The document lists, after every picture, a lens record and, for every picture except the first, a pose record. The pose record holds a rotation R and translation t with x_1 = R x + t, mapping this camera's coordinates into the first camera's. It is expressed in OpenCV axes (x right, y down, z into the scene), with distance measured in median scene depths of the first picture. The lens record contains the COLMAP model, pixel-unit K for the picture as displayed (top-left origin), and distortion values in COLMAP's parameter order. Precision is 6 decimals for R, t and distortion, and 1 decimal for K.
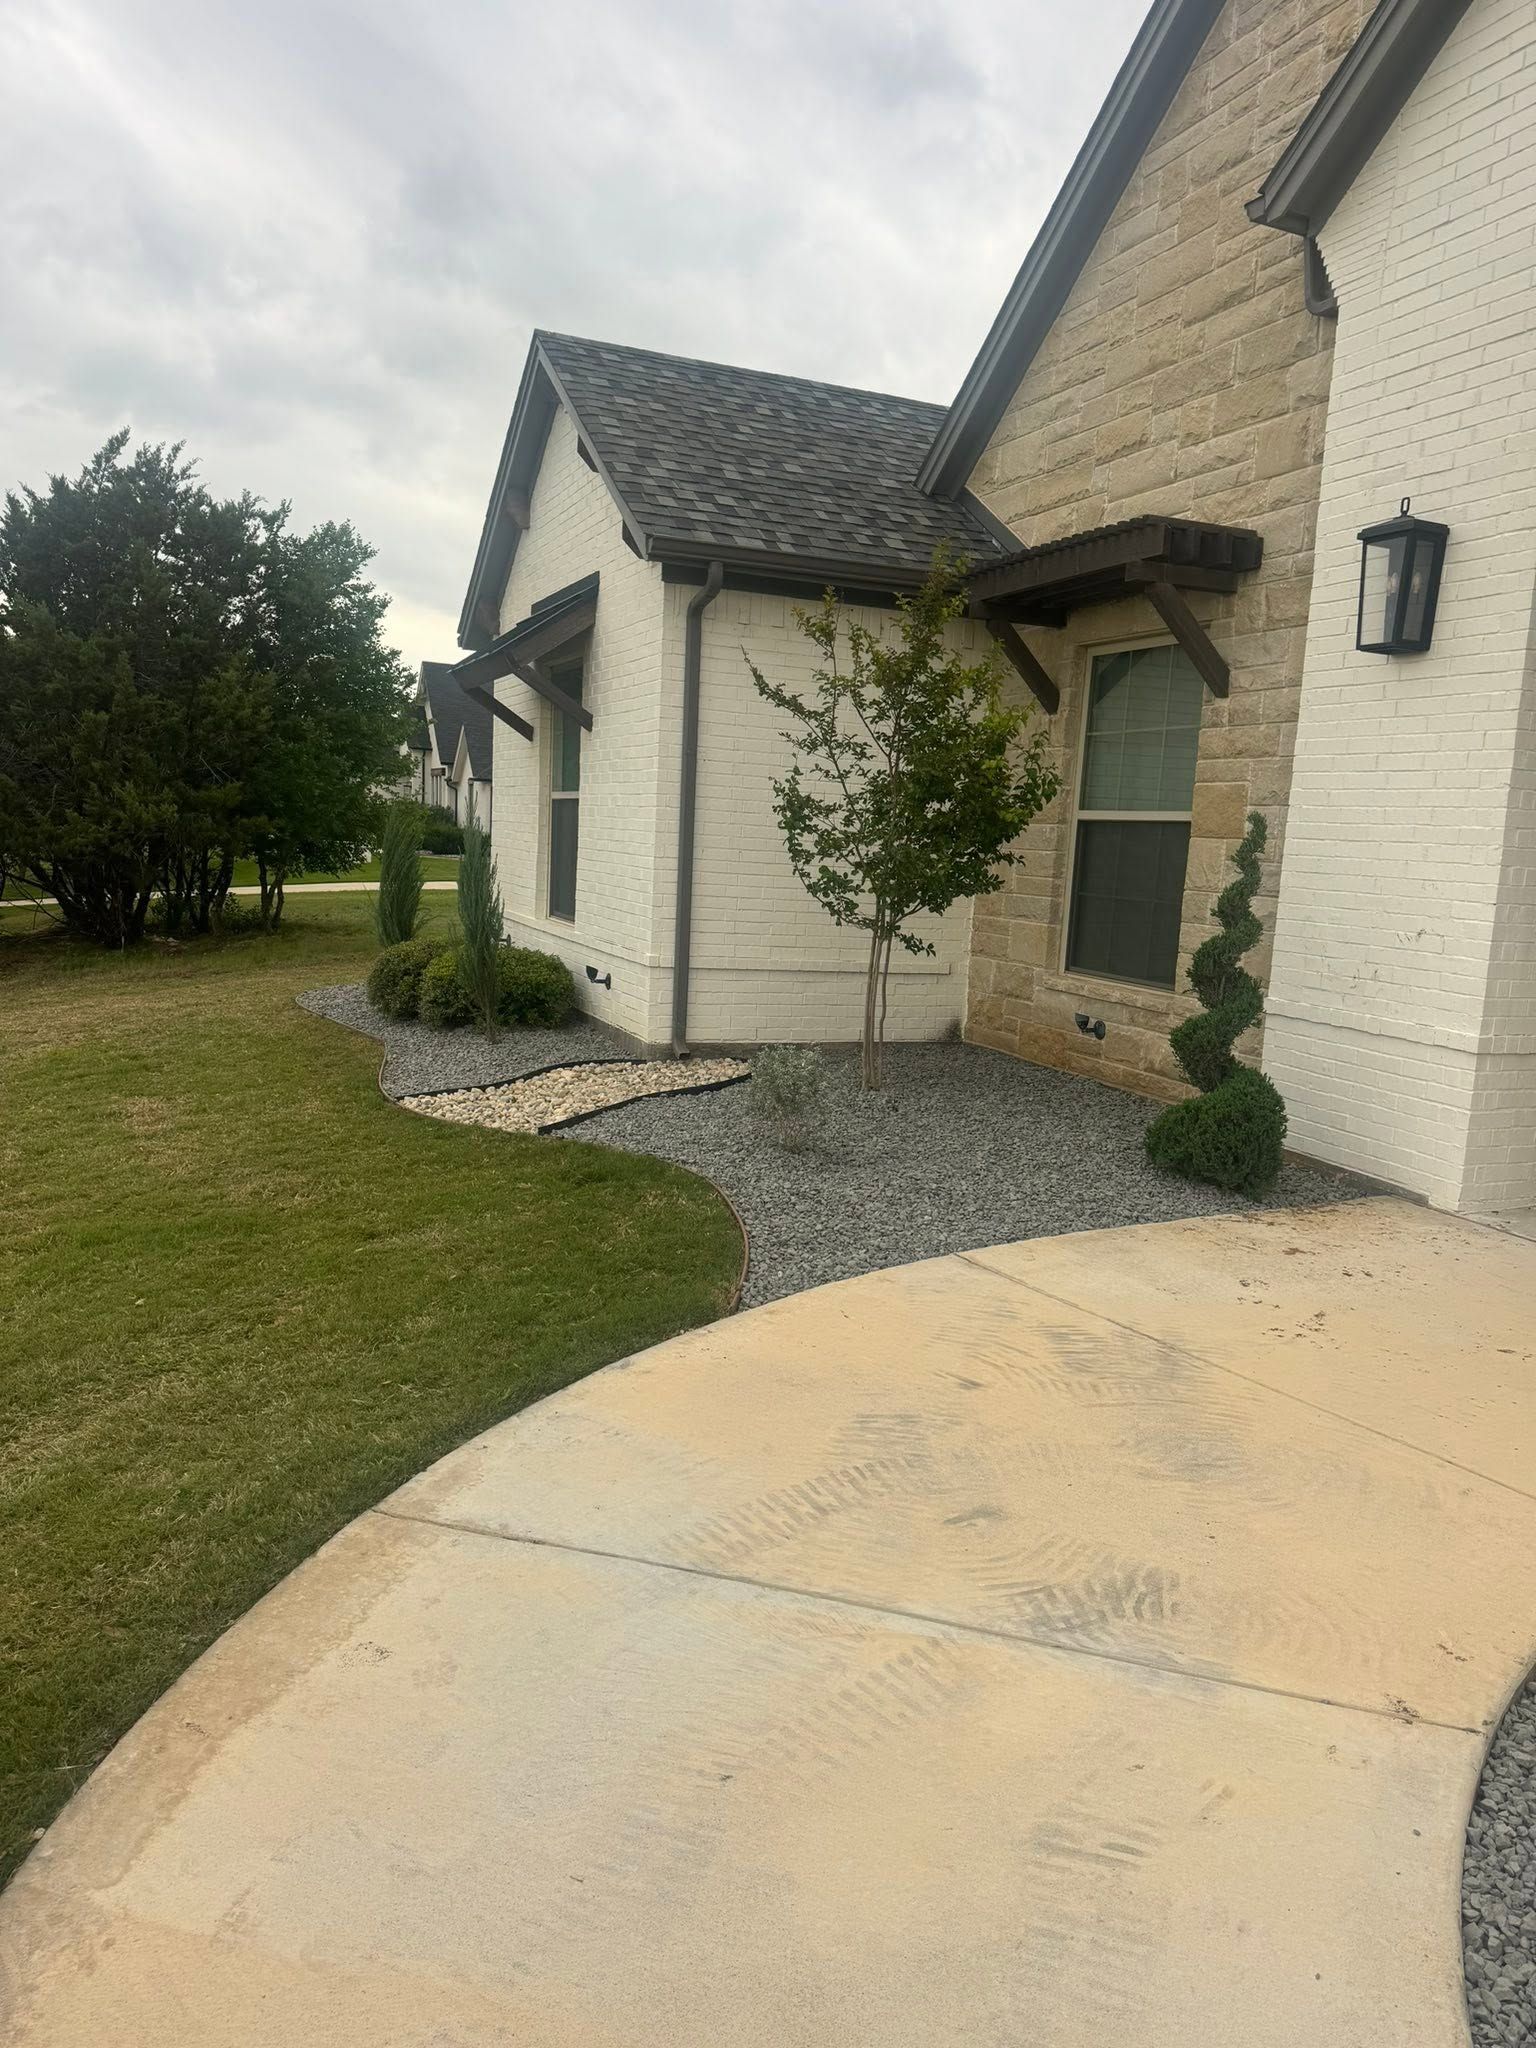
lens RADIAL K [[1356.3, 0, 759.2], [0, 1356.3, 1026.3], [0, 0, 1]] dist [0.057821, -0.085547]
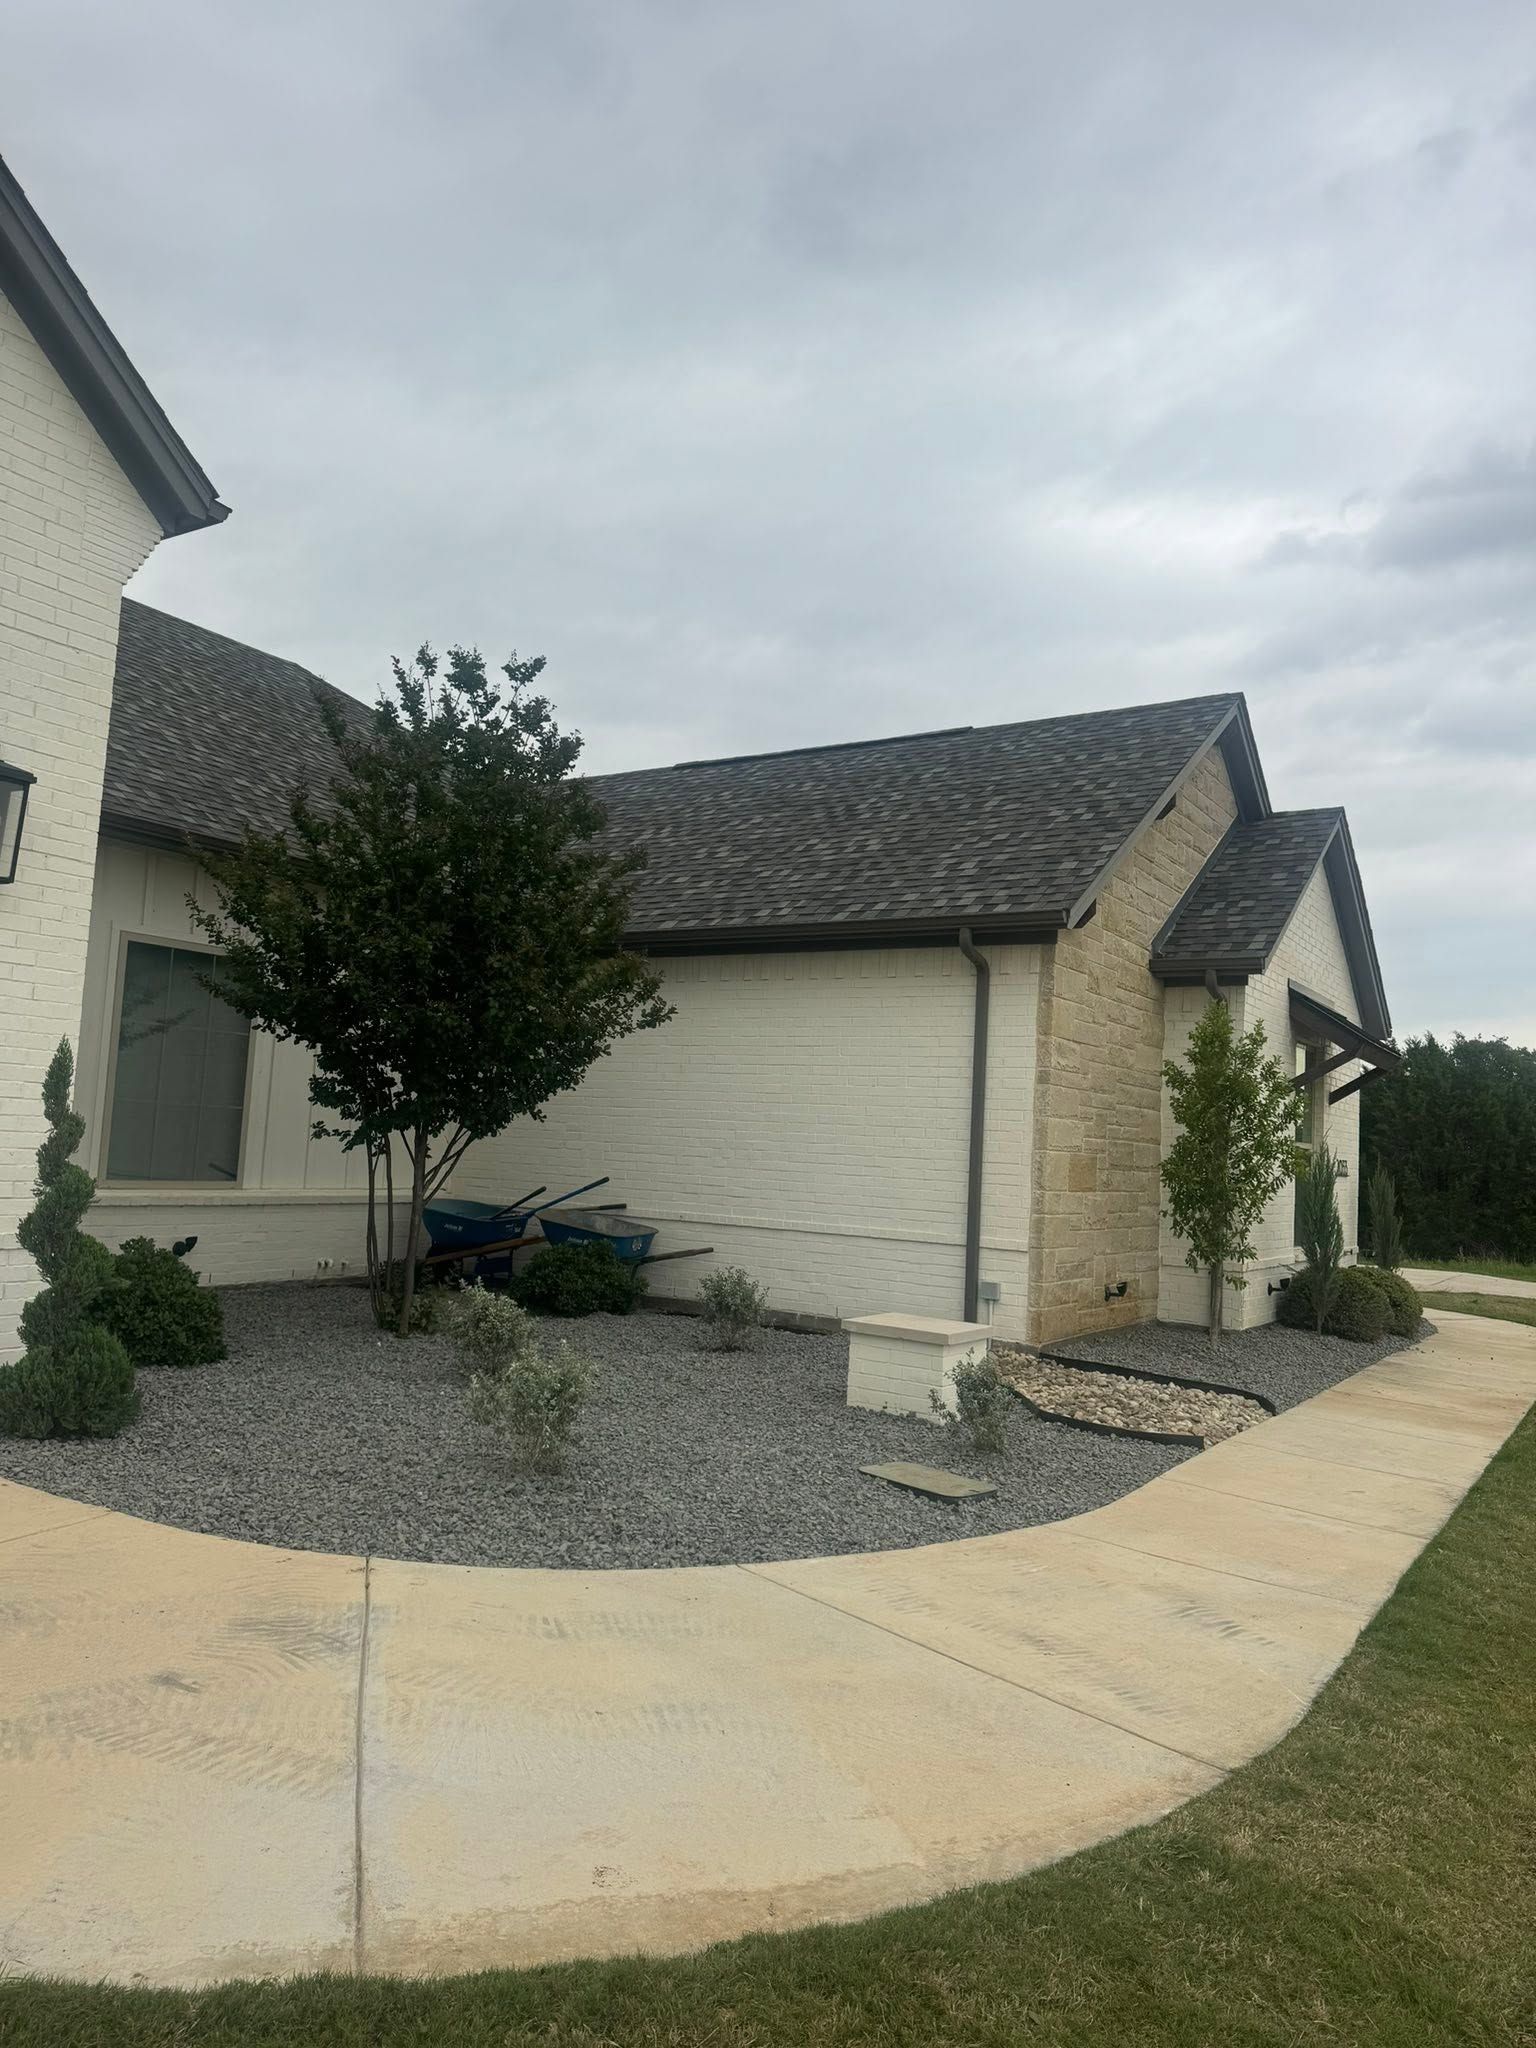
lens RADIAL K [[1356.3, 0, 759.2], [0, 1356.3, 1026.3], [0, 0, 1]] dist [0.057821, -0.085547]
pose [[-0.536081, -0.005927, 0.844146, -1.054621], [0.037113, 0.998843, 0.030583, -0.184934], [-0.843351, 0.047724, -0.535240, 1.235729]]
